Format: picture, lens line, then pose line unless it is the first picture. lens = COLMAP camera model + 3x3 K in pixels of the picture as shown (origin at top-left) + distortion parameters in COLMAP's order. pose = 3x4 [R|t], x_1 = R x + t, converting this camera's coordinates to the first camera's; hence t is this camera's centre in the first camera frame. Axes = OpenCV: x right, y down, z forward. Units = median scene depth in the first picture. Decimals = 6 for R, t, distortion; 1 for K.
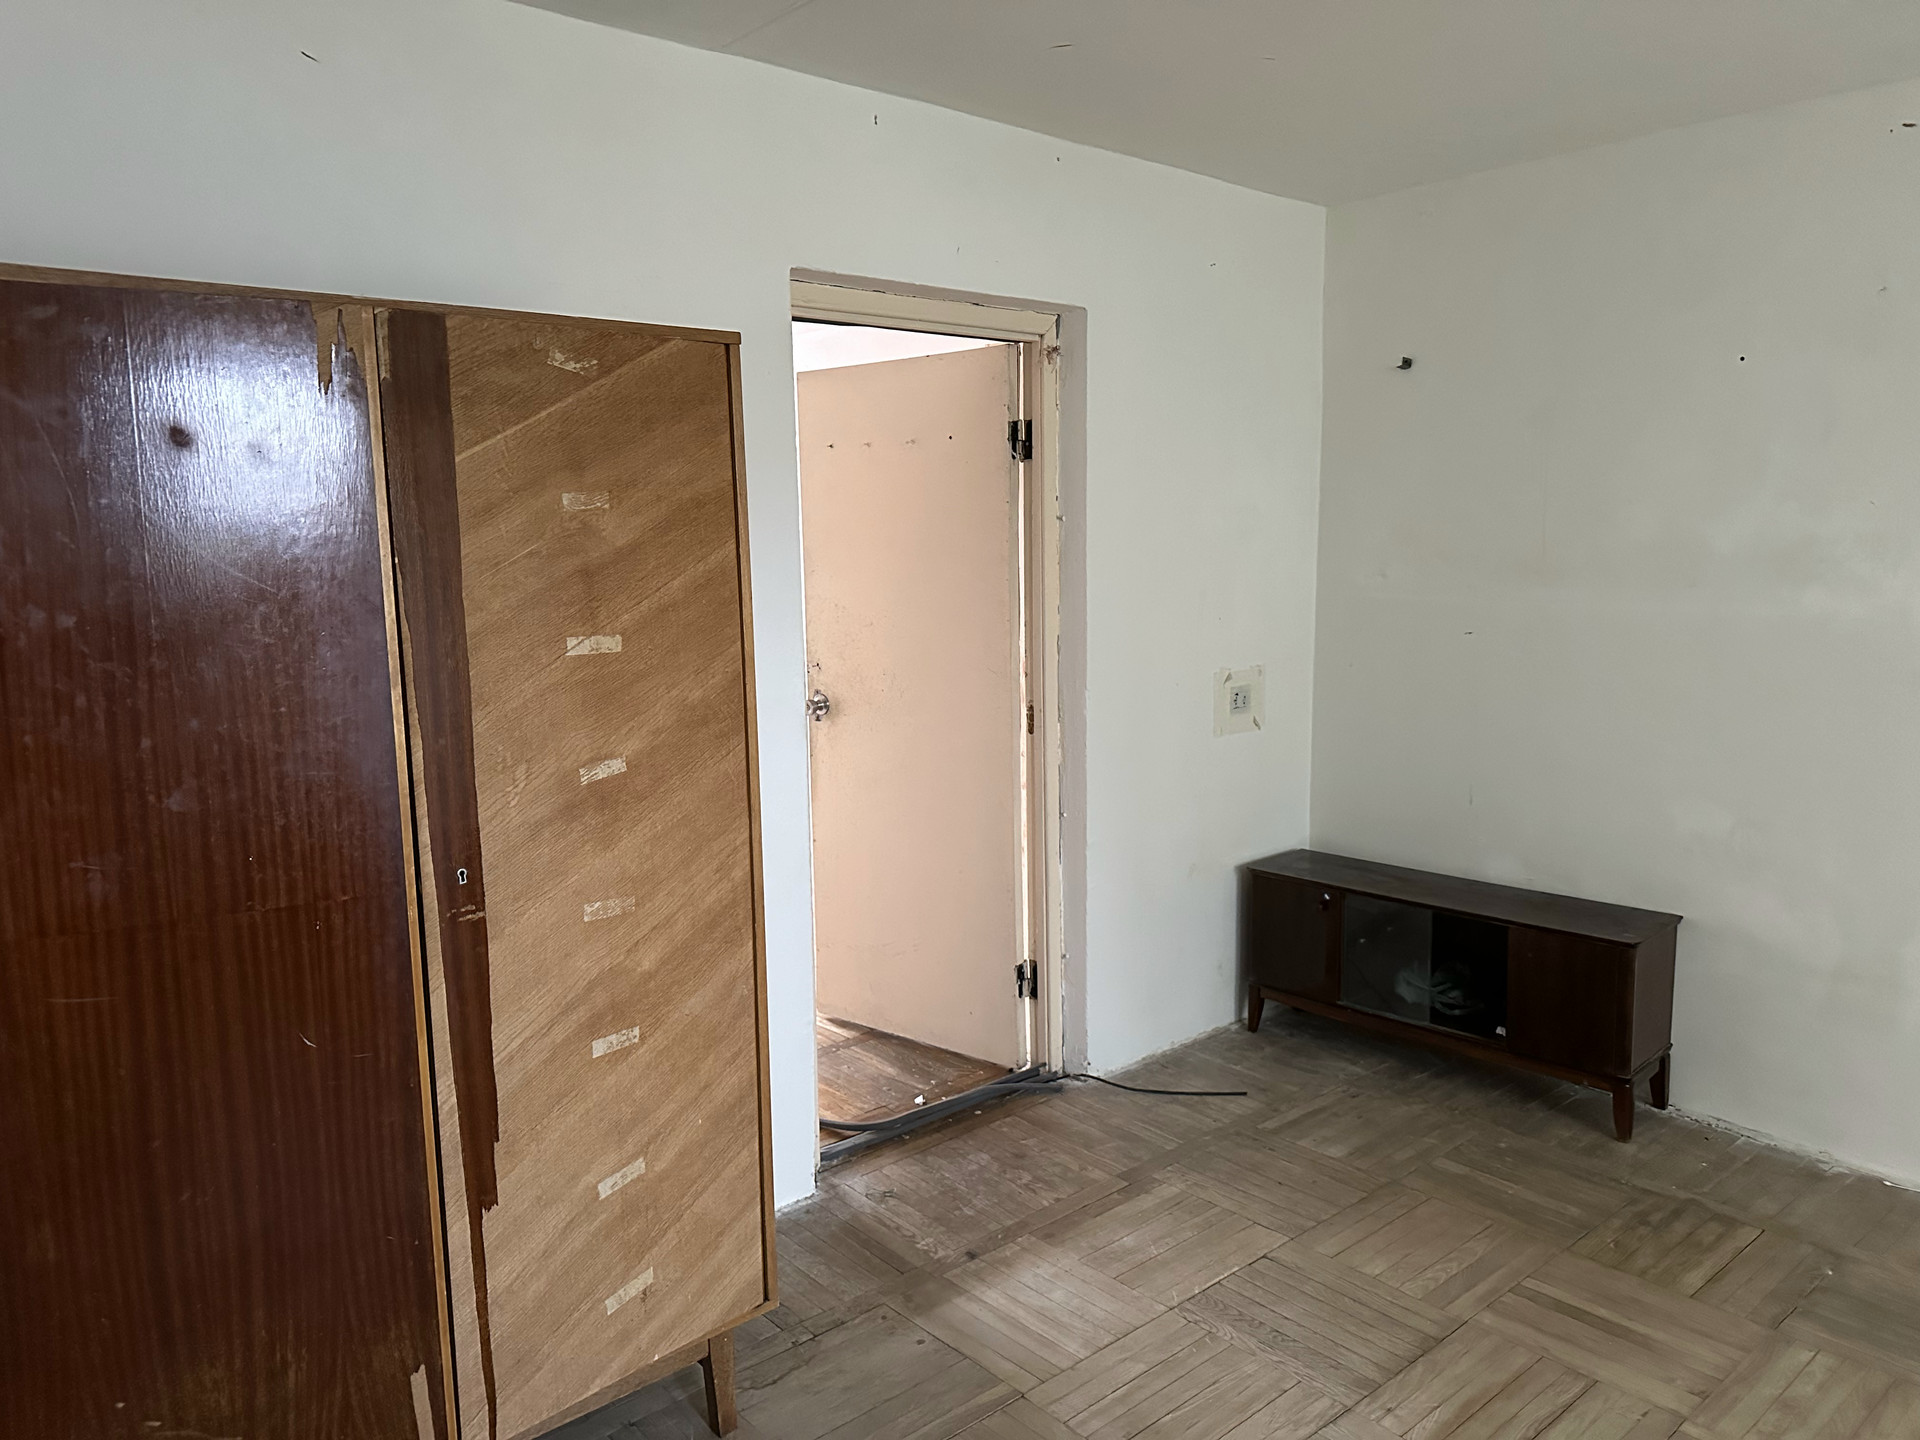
lens RADIAL K [[1356.5, 0, 960.0], [0, 1356.5, 720.0], [0, 0, 1]] dist [0.074095, -0.117704]
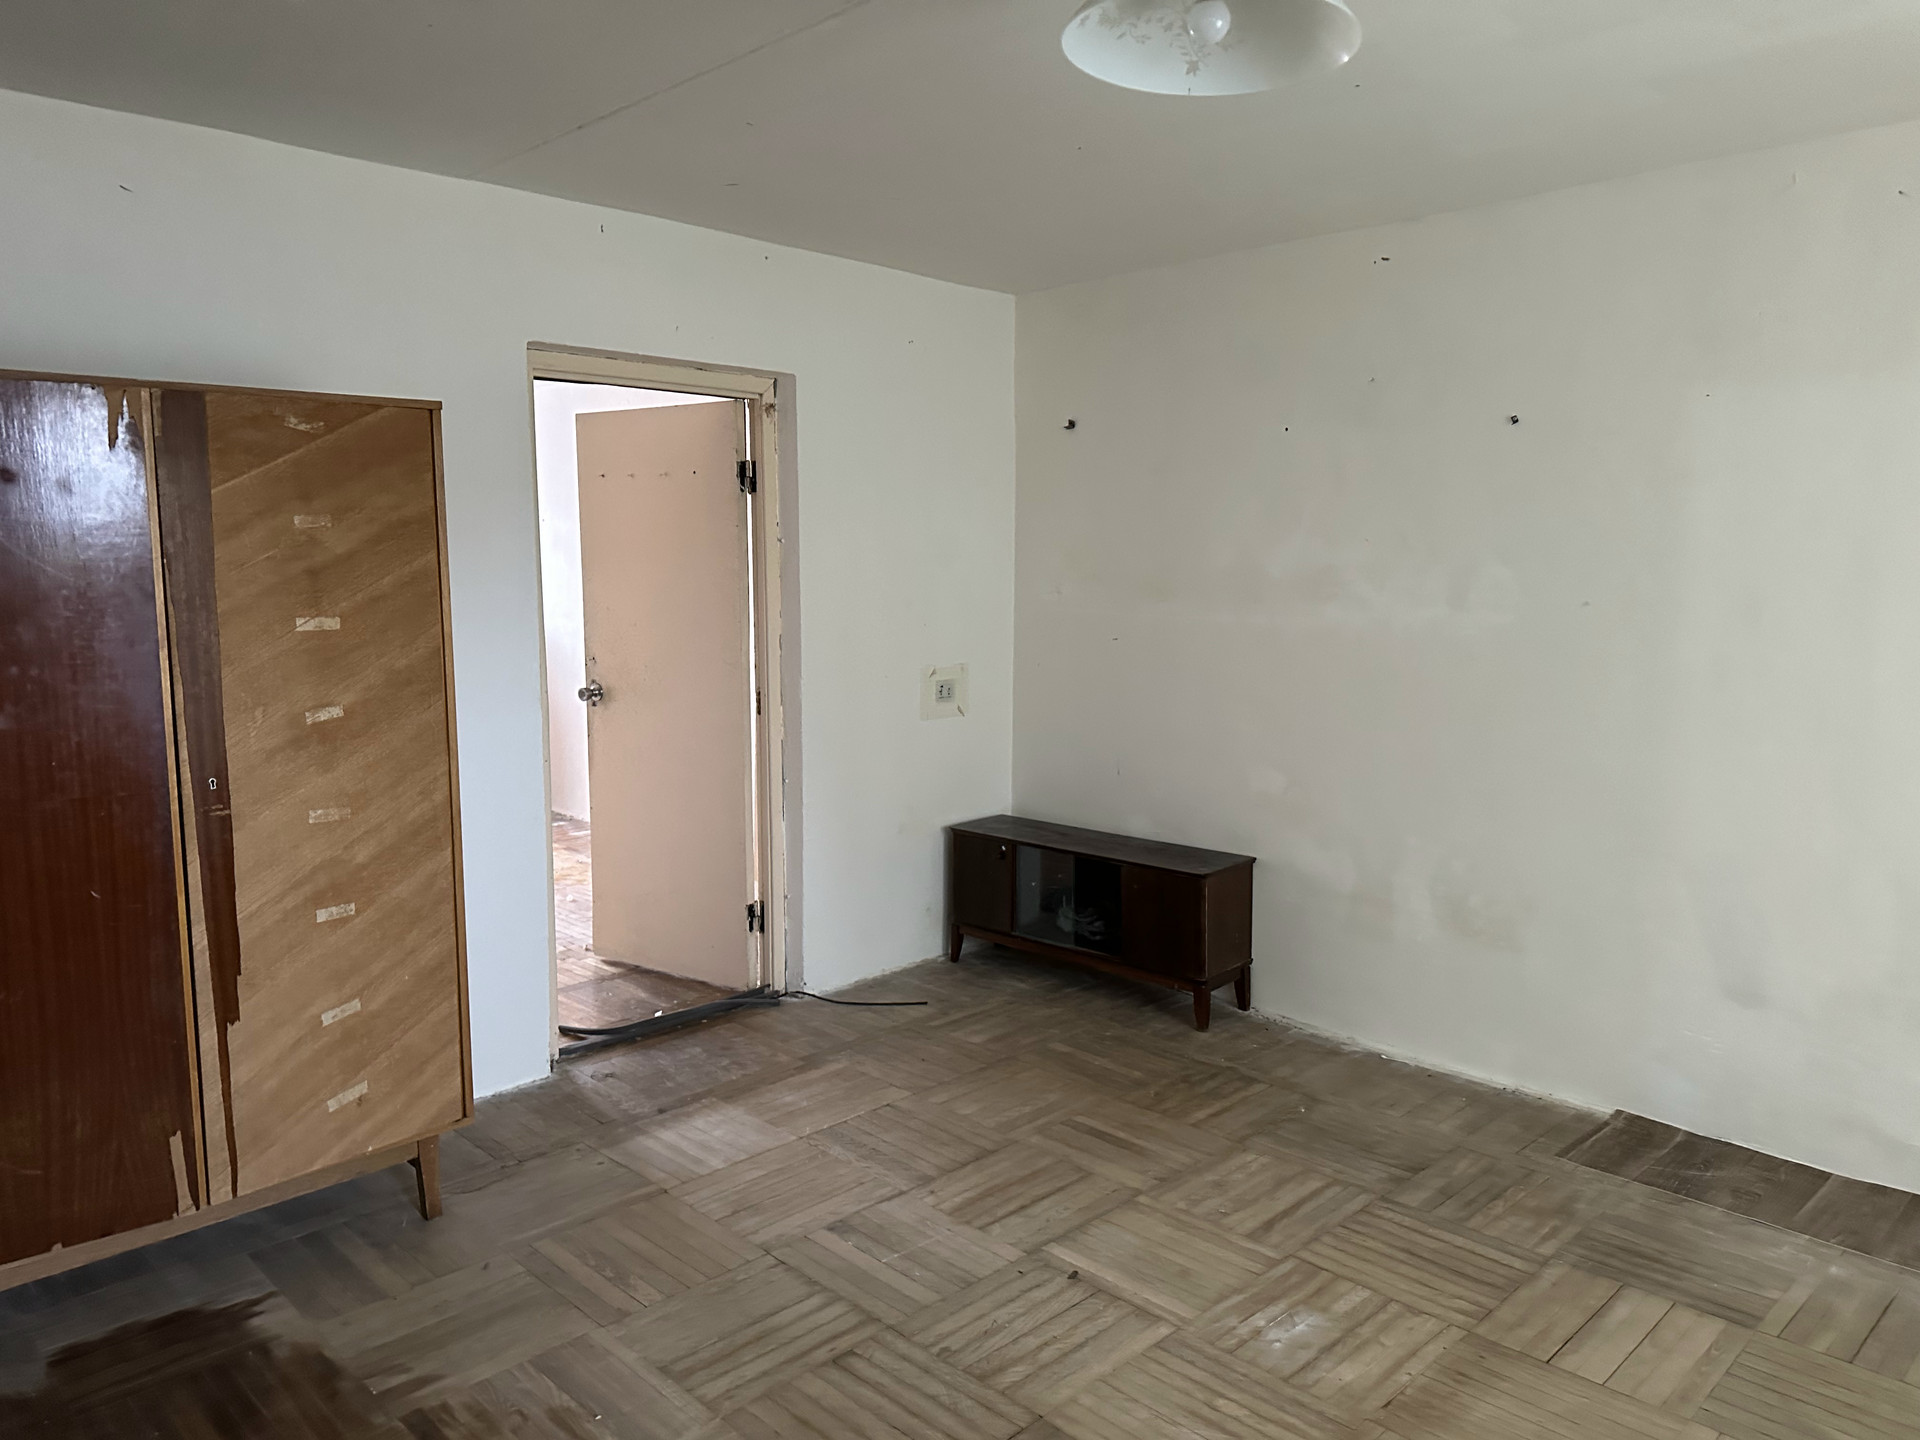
lens RADIAL K [[1333.4, 0, 968.8], [0, 1333.4, 708.2], [0, 0, 1]] dist [0.059478, -0.081914]
pose [[0.996895, 0.007958, 0.078344, 0.235039], [-0.006288, 0.999748, -0.021537, 0.046398], [-0.078496, 0.020978, 0.996694, -0.348336]]
